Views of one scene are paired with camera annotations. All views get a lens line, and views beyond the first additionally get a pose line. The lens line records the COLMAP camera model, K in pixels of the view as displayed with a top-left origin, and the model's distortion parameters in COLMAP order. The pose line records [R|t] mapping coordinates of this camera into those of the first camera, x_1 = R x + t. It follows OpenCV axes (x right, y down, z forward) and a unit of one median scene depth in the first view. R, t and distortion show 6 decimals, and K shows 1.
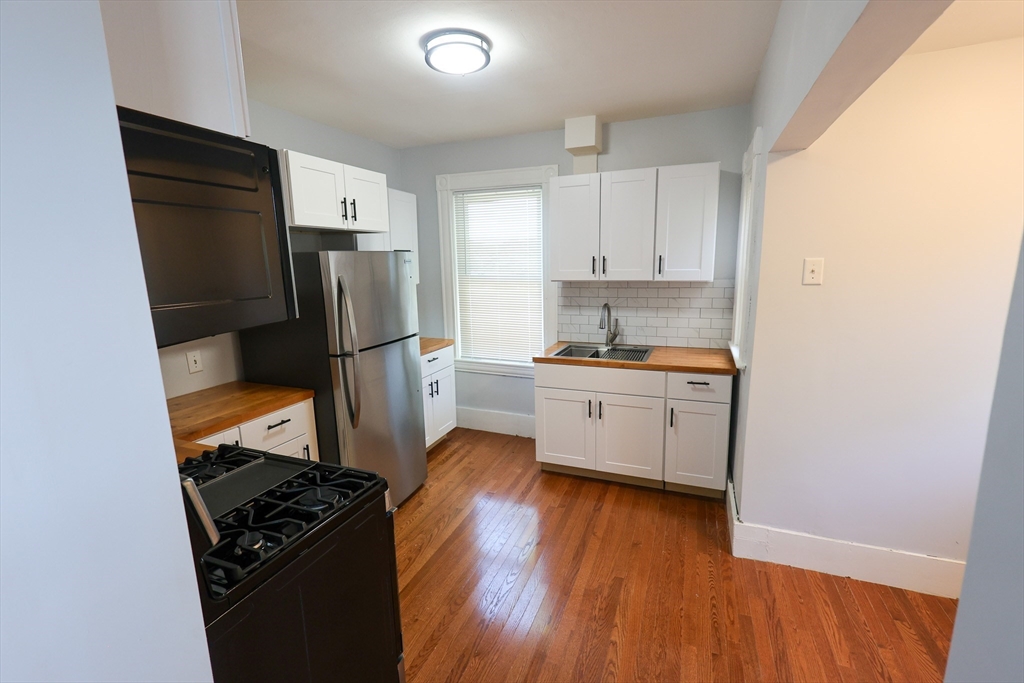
lens RADIAL K [[446.4, 0, 517.2], [0, 446.4, 340.9], [0, 0, 1]] dist [0.011406, -0.000257]
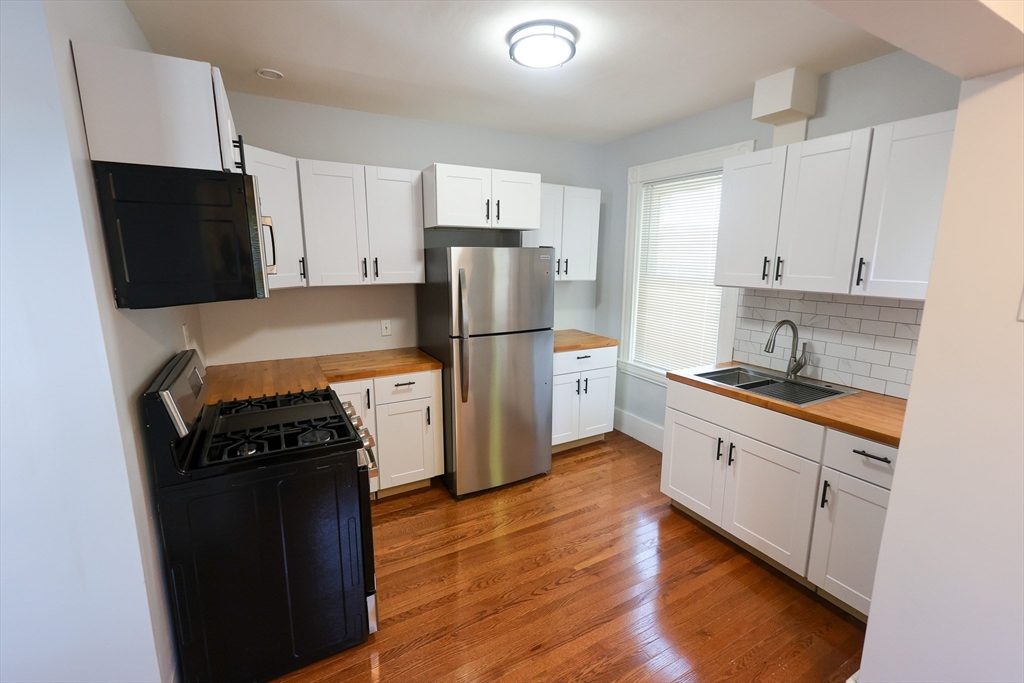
lens RADIAL K [[446.4, 0, 517.2], [0, 446.4, 340.9], [0, 0, 1]] dist [0.011406, -0.000257]
pose [[0.777009, 0.140571, -0.613594, 0.328613], [-0.132815, 0.989414, 0.058482, -0.035161], [0.615319, 0.036053, 0.787453, 0.138817]]
